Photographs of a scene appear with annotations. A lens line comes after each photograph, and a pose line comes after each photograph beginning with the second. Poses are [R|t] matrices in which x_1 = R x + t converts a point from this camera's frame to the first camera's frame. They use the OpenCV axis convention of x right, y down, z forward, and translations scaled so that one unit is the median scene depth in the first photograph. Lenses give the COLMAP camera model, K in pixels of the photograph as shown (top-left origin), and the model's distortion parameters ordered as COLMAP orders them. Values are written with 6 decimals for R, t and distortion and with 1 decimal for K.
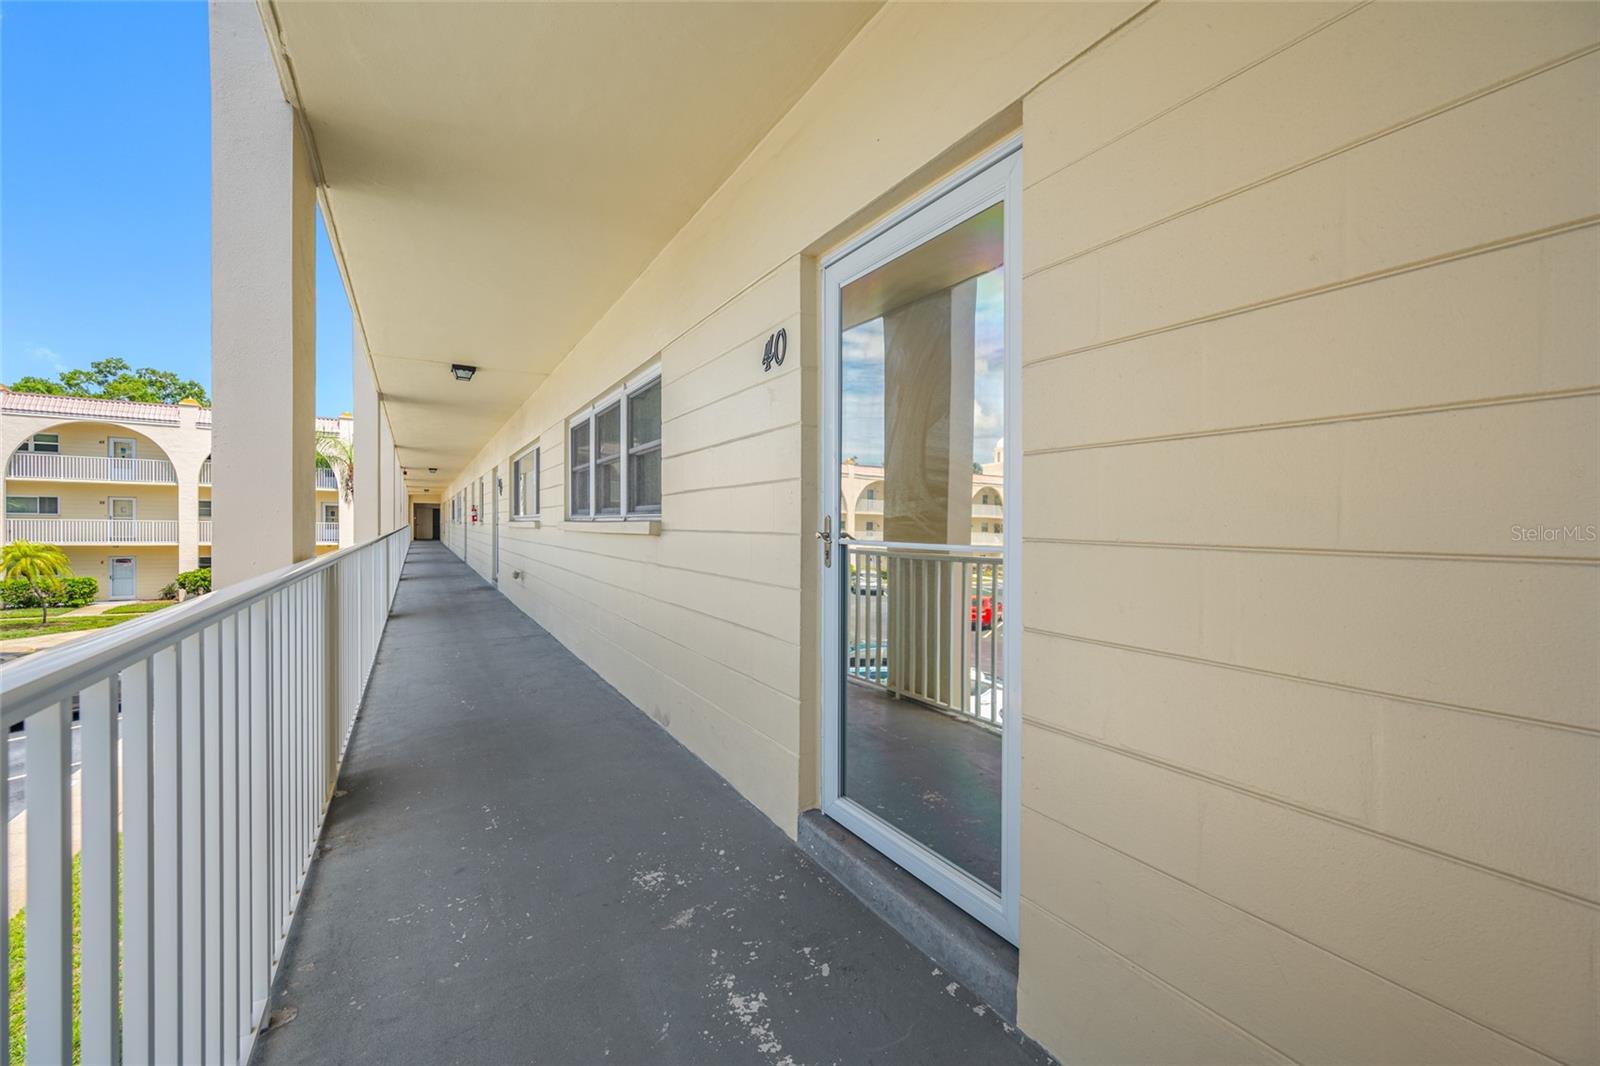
lens RADIAL K [[629.6, 0, 801.6], [0, 629.6, 533.2], [0, 0, 1]] dist [0.000488, -0.000178]
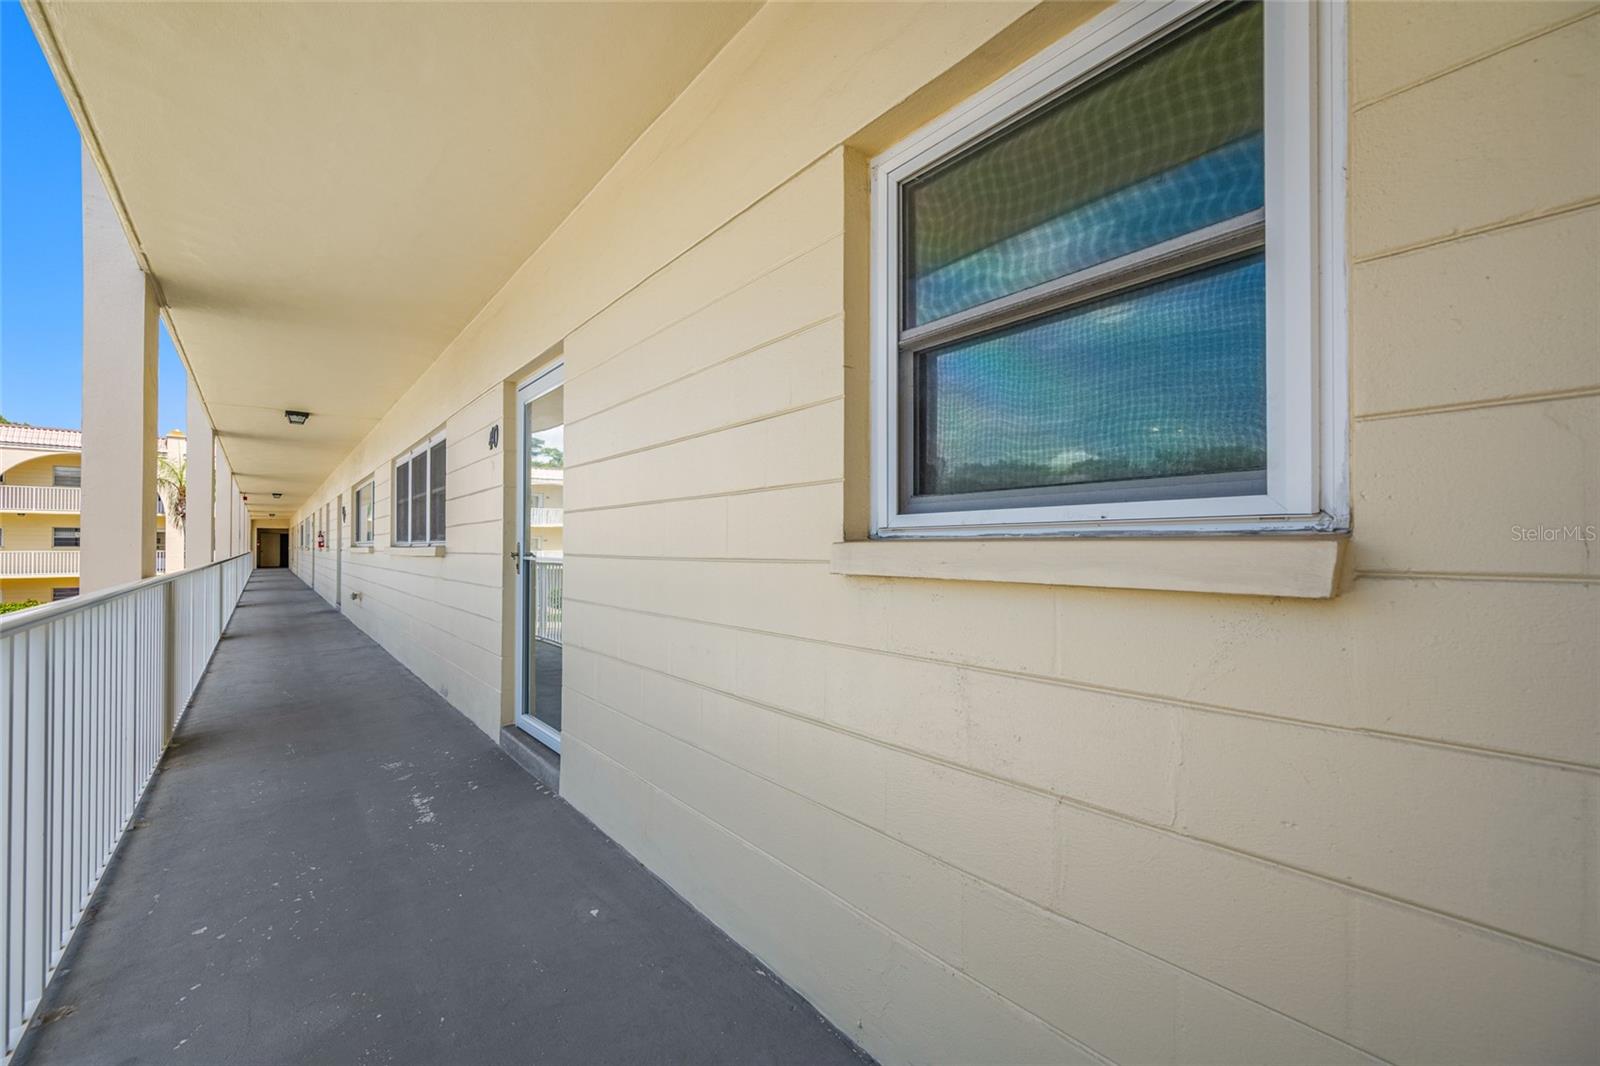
lens RADIAL K [[629.6, 0, 799.4], [0, 629.6, 534.5], [0, 0, 1]] dist [0.000488, -0.000178]
pose [[0.987712, -0.010642, 0.155923, 0.183695], [0.015307, 0.999469, -0.028752, 0.003706], [-0.155534, 0.030785, 0.987351, -0.264251]]
